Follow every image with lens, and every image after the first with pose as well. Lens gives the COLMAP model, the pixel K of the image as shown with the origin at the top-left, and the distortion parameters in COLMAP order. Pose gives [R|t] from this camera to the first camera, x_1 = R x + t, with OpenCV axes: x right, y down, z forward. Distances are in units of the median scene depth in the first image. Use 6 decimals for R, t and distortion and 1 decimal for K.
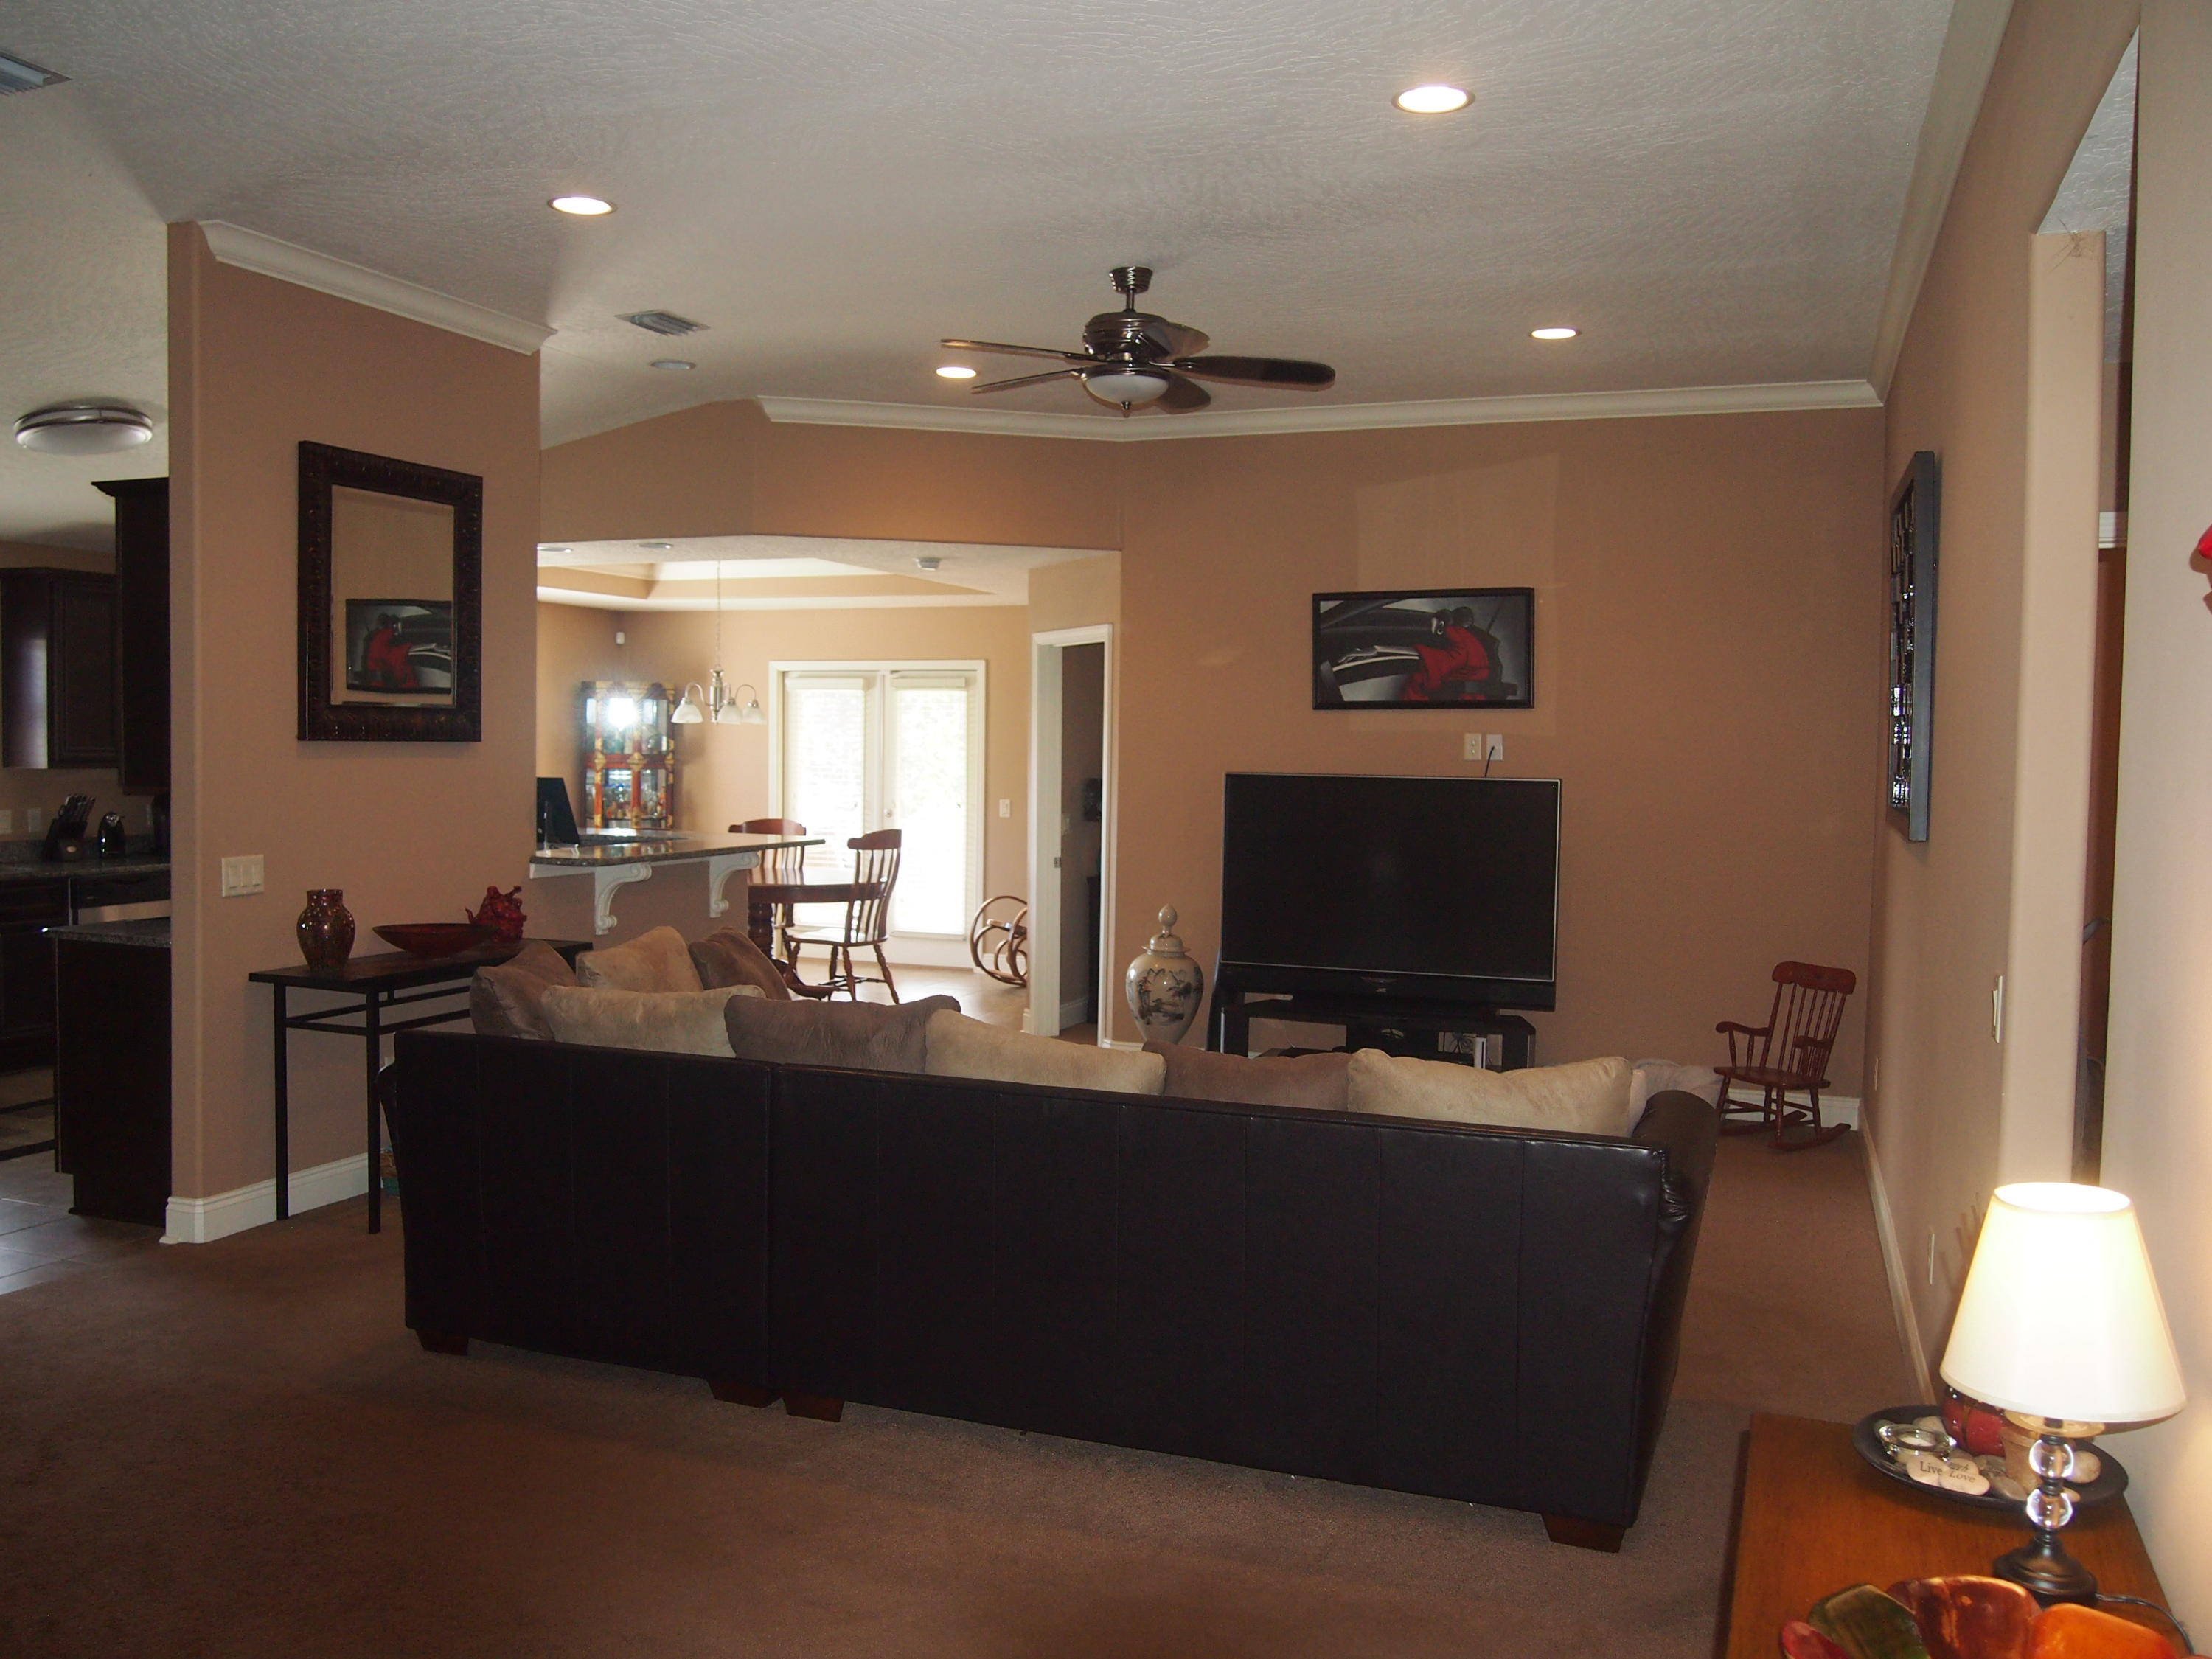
lens RADIAL K [[1790.3, 0, 1101.6], [0, 1790.3, 837.4], [0, 0, 1]] dist [-0.070715, 0.027860]
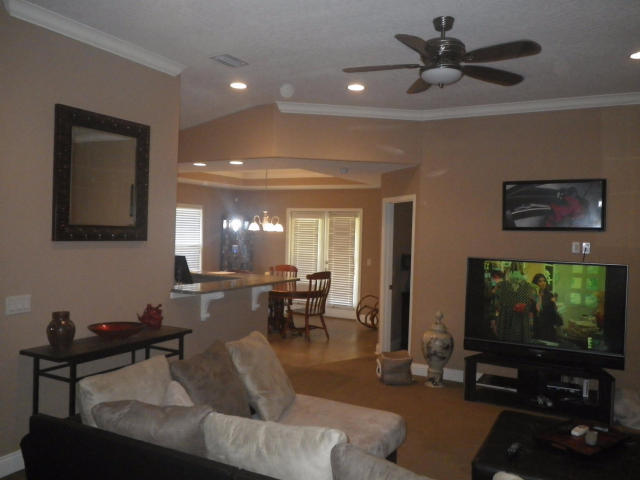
lens RADIAL K [[518.6, 0, 315.2], [0, 518.6, 243.5], [0, 0, 1]] dist [0.001632, 0.005700]
pose [[0.988207, 0.019906, -0.151826, -0.024029], [-0.024497, 0.999296, -0.028427, -0.028490], [0.151154, 0.031811, 0.987998, 0.283395]]
